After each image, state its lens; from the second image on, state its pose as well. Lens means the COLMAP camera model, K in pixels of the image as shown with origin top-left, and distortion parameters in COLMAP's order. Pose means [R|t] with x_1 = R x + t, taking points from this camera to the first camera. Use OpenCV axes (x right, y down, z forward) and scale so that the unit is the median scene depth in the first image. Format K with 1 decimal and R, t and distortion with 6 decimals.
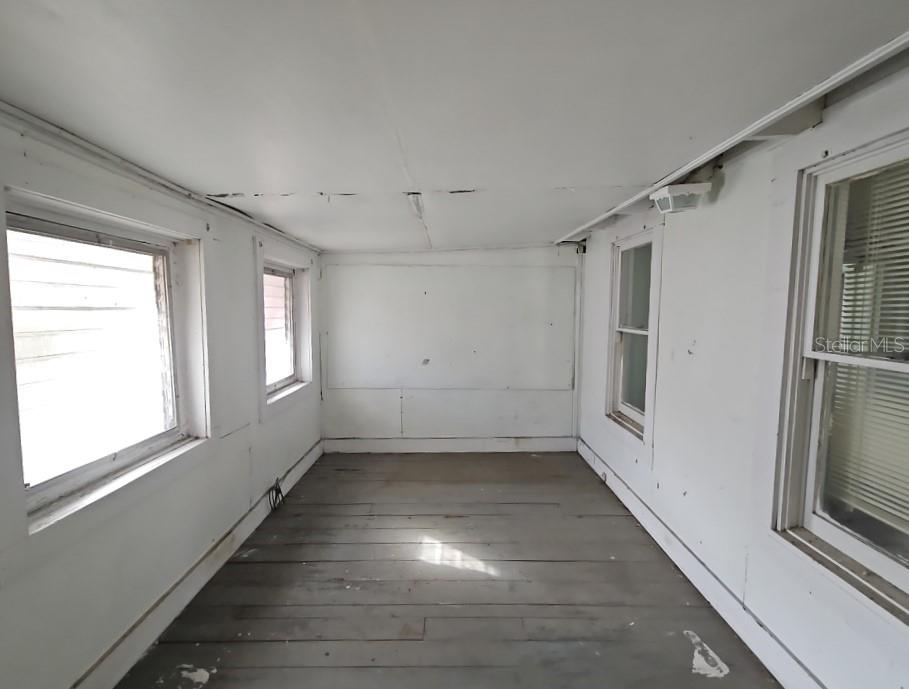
lens RADIAL K [[379.9, 0, 453.6], [0, 379.9, 343.3], [0, 0, 1]] dist [-0.008368, -0.001099]
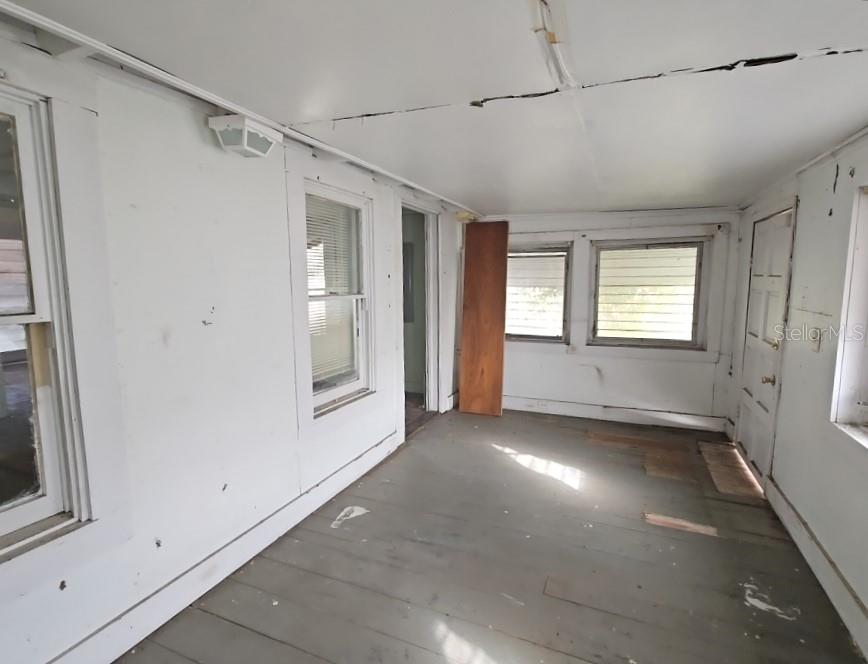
lens RADIAL K [[436.6, 0, 433.3], [0, 436.6, 329.9], [0, 0, 1]] dist [-0.004370, -0.001028]
pose [[-0.913241, -0.045000, 0.404927, -0.235382], [0.037504, 0.980377, 0.193532, -0.146668], [-0.405689, 0.191928, -0.893633, 1.955883]]
